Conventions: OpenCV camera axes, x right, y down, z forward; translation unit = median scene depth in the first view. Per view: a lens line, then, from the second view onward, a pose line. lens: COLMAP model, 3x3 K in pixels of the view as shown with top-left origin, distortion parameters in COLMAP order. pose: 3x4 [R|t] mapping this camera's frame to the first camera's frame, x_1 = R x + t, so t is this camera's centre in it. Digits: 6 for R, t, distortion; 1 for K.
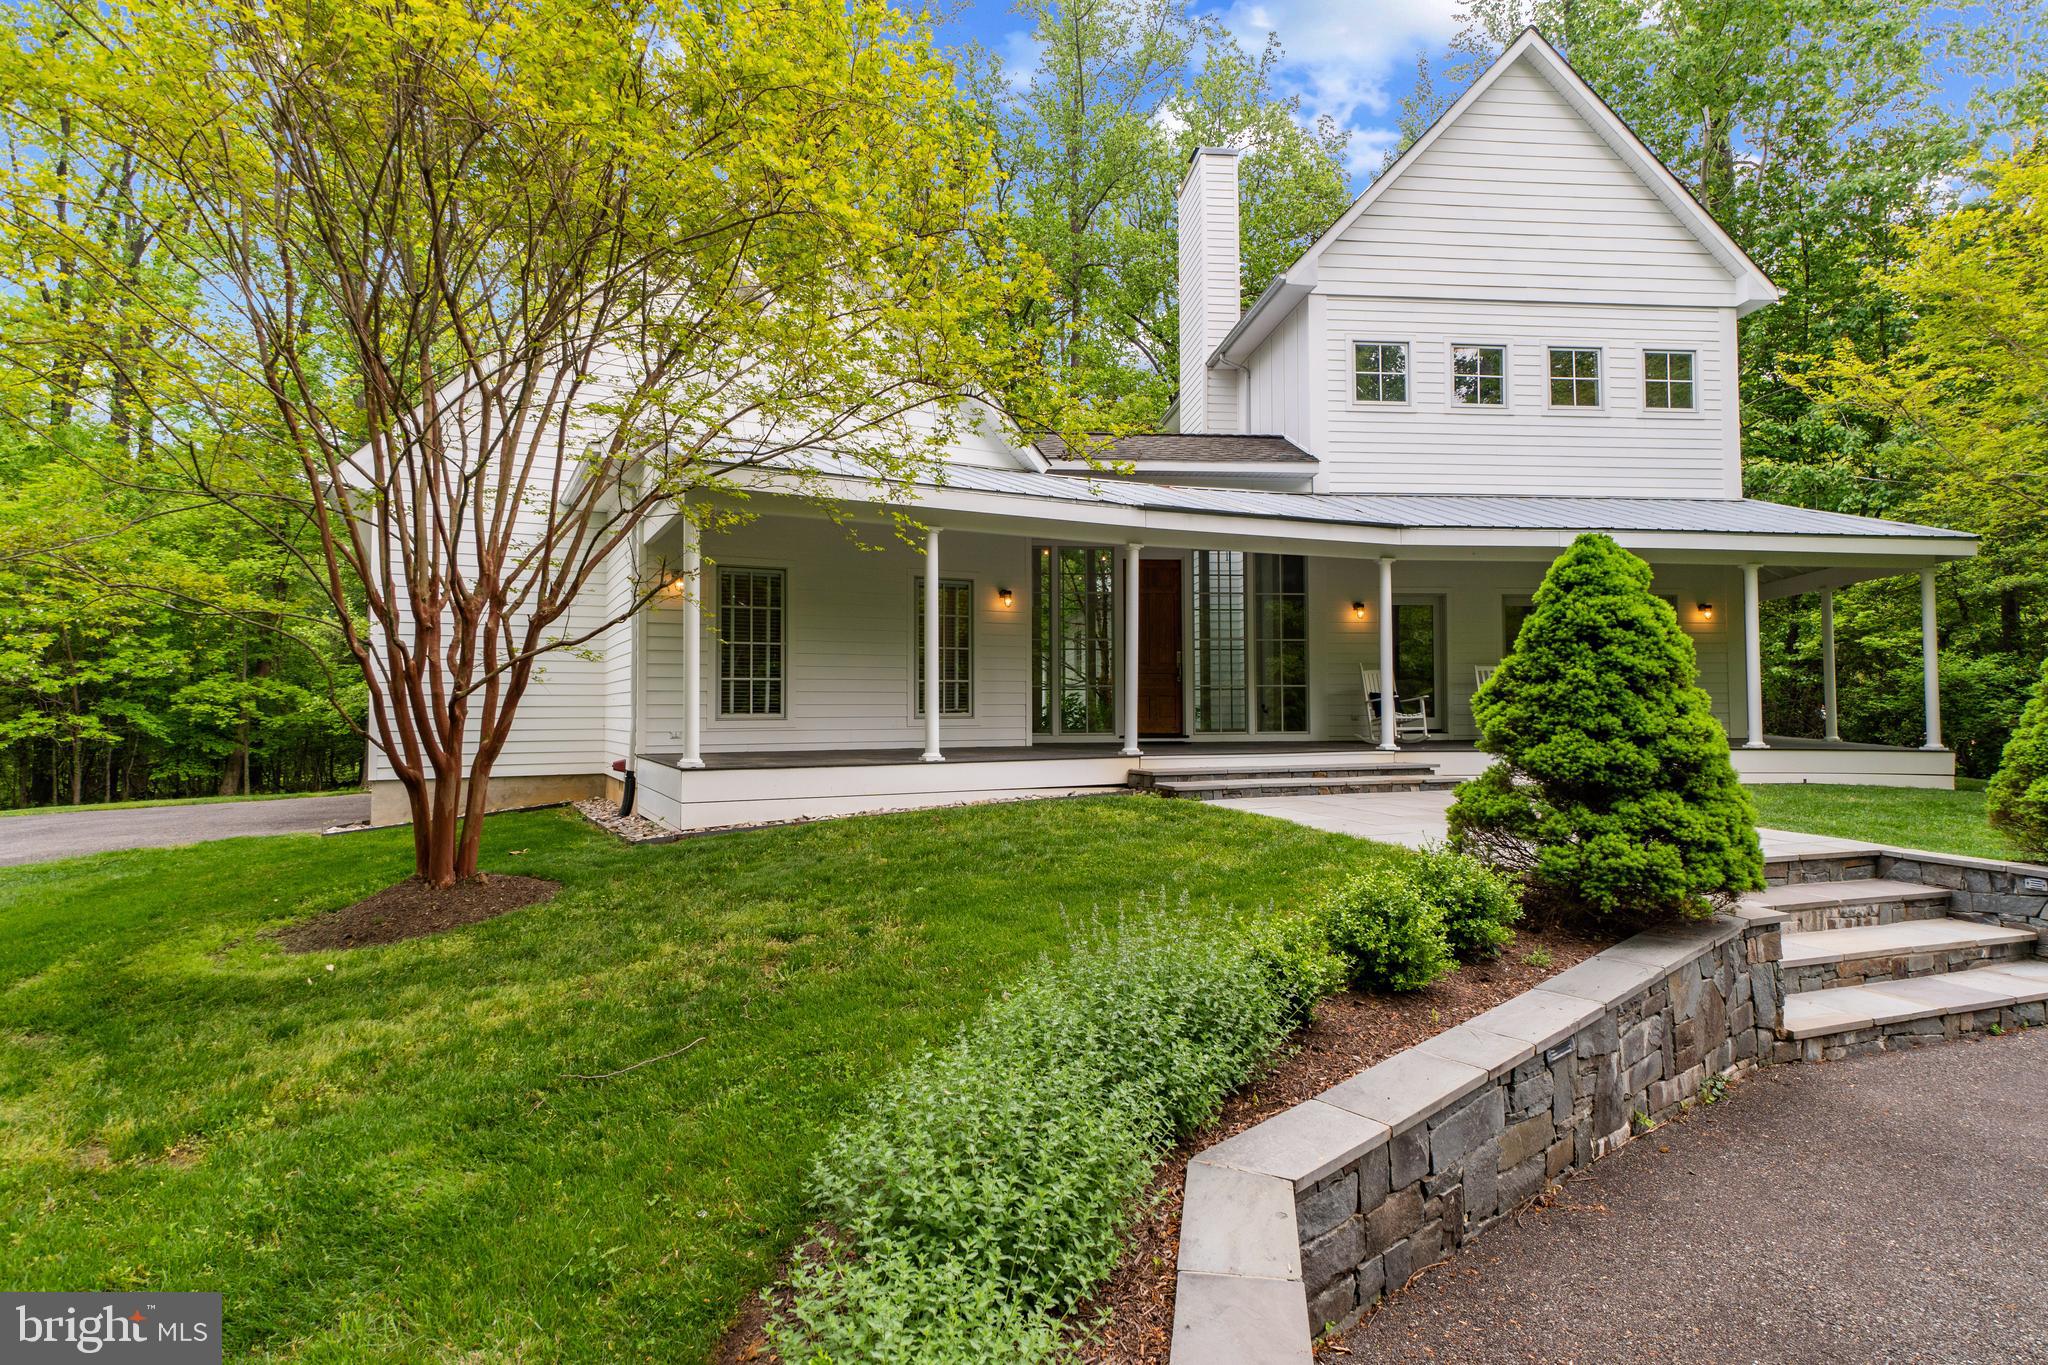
lens RADIAL K [[1056.1, 0, 1022.7], [0, 1056.1, 683.0], [0, 0, 1]] dist [0.002434, -0.000116]
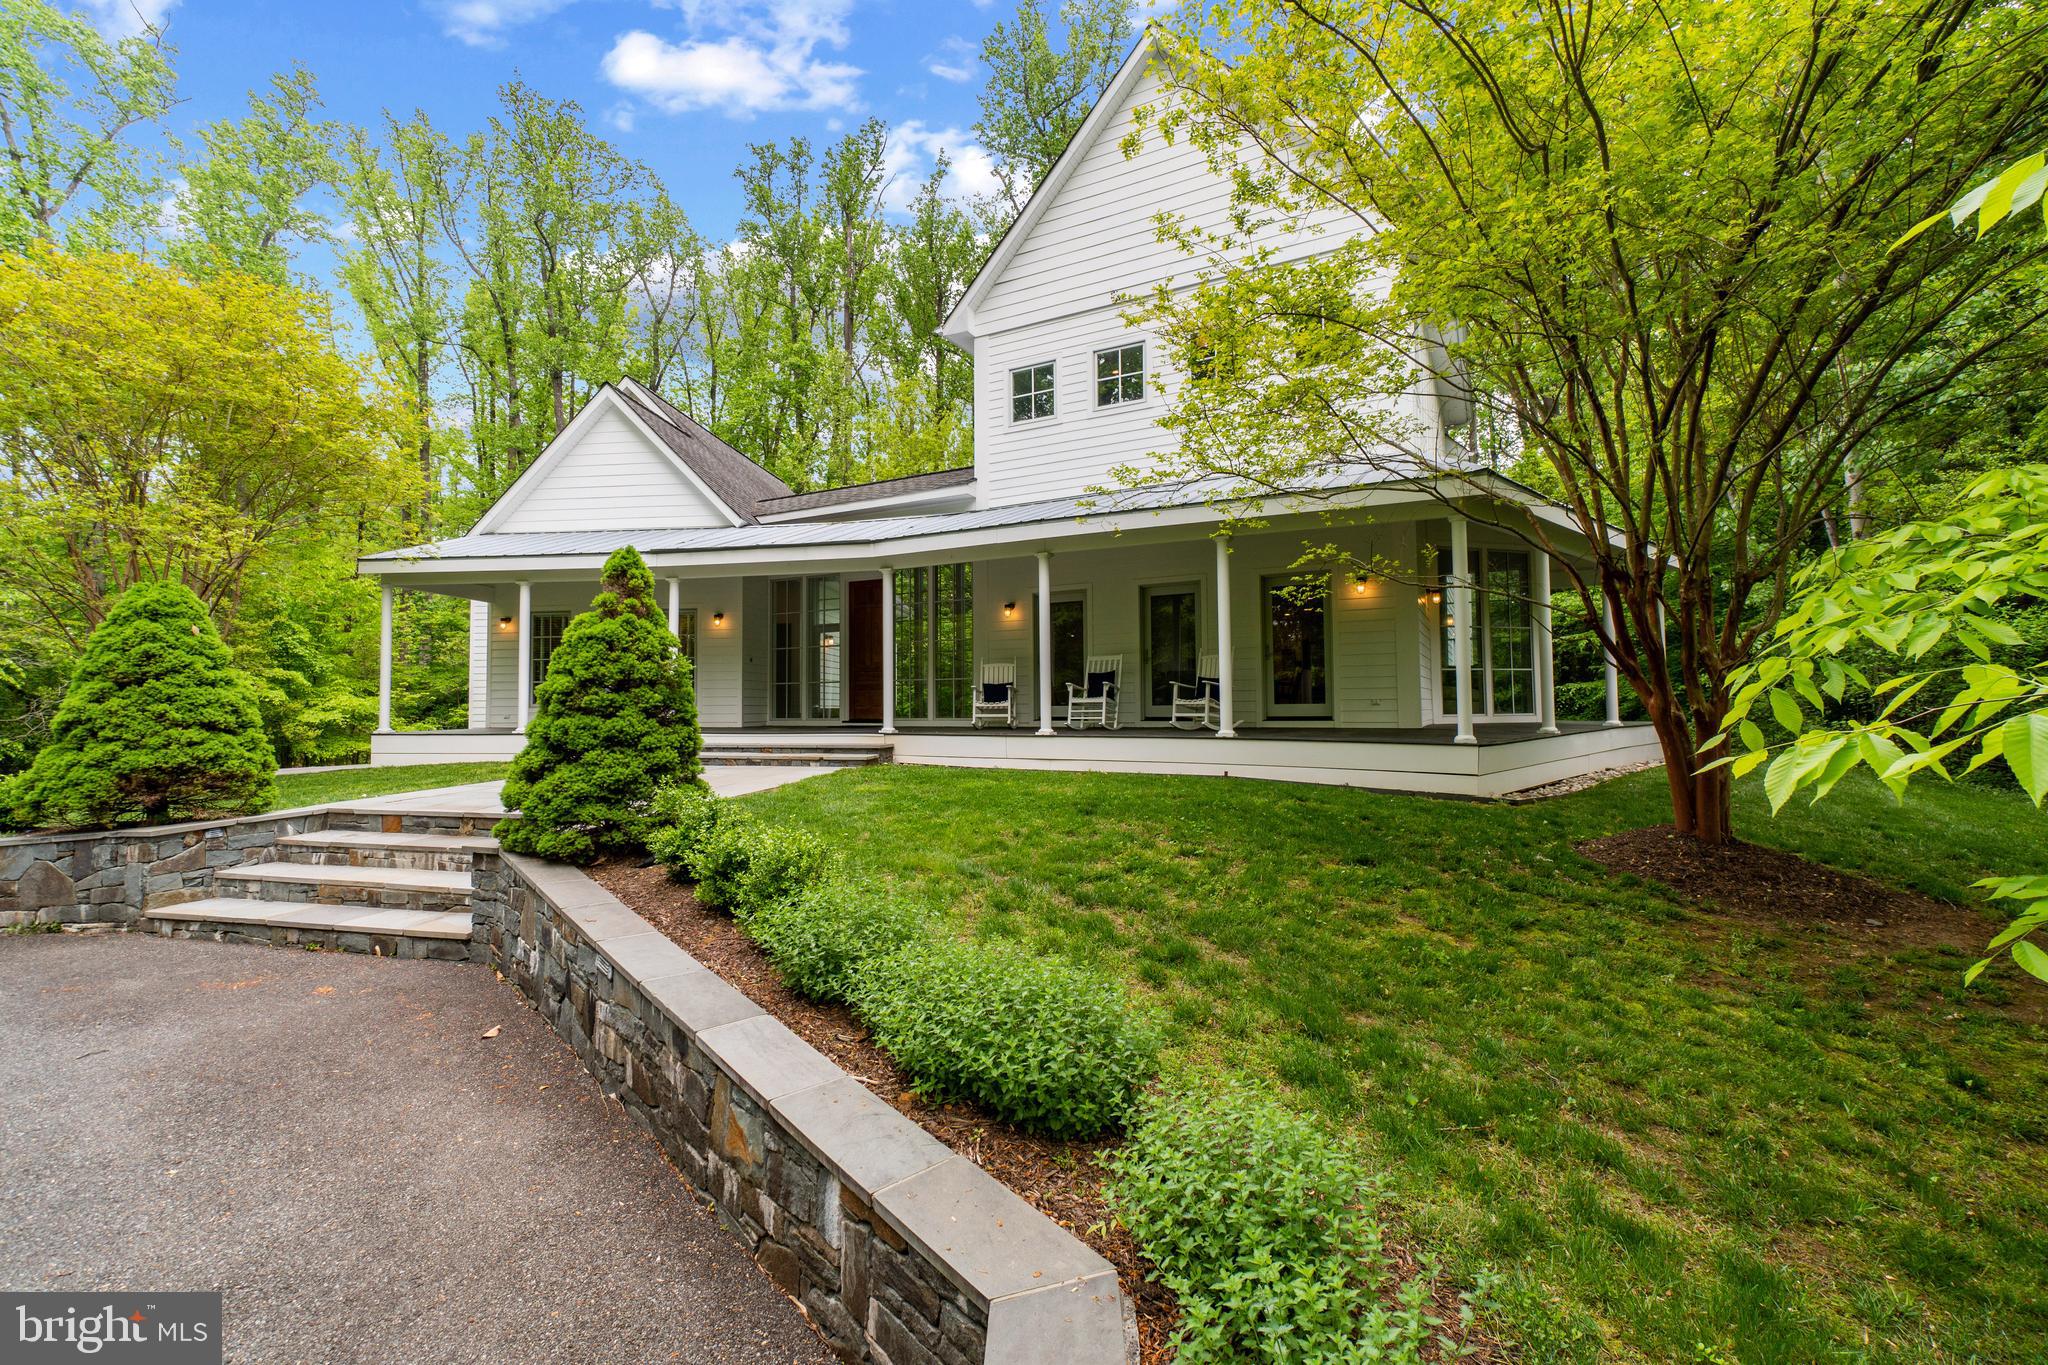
lens RADIAL K [[885.7, 0, 1025.0], [0, 885.7, 683.7], [0, 0, 1]] dist [0.000329, 0.000151]
pose [[0.831802, -0.016977, -0.554813, 0.890839], [0.019624, 0.999807, -0.001172, 0.011607], [0.554726, -0.009913, 0.831974, 0.234872]]
